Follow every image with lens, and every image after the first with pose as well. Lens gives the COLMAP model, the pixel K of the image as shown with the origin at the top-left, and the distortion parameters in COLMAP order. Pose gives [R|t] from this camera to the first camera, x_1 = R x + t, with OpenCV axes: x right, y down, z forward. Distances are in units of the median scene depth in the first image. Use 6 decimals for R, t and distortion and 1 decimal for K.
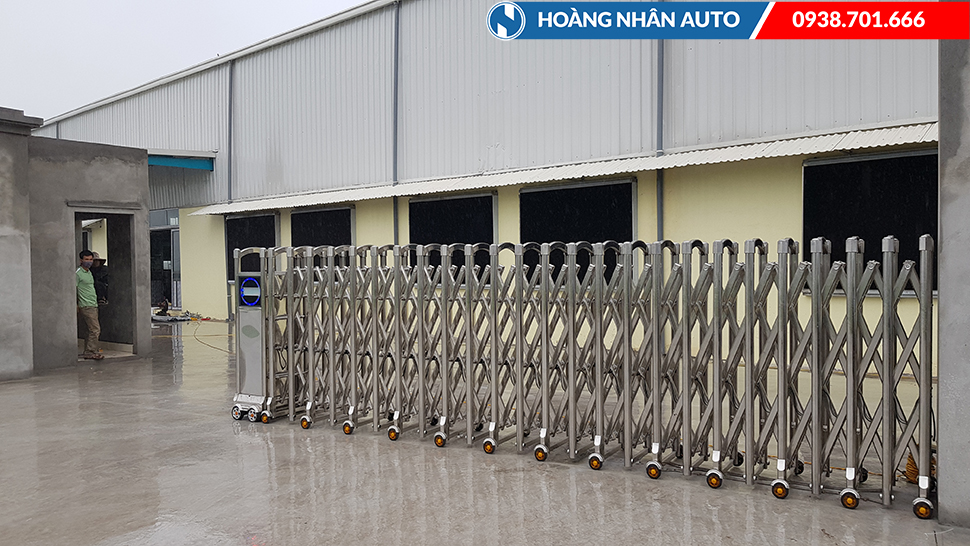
lens RADIAL K [[755.4, 0, 484.0], [0, 755.4, 275.0], [0, 0, 1]] dist [0.026628, -0.017639]
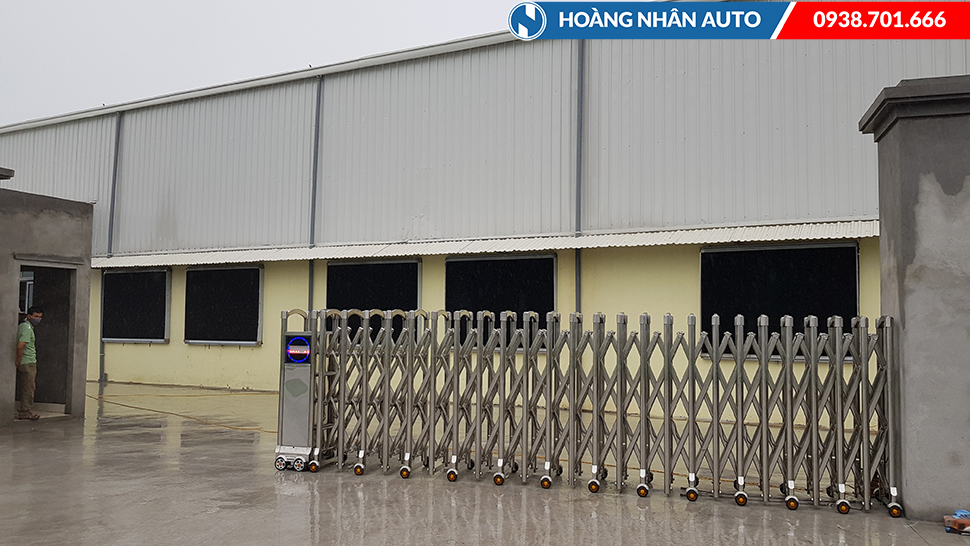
lens RADIAL K [[755.4, 0, 486.8], [0, 755.4, 273.2], [0, 0, 1]] dist [0.026628, -0.017639]
pose [[0.967041, 0.038096, 0.251755, -0.194080], [-0.016575, 0.996065, -0.087058, 0.001571], [-0.254080, 0.080016, 0.963868, -0.074847]]
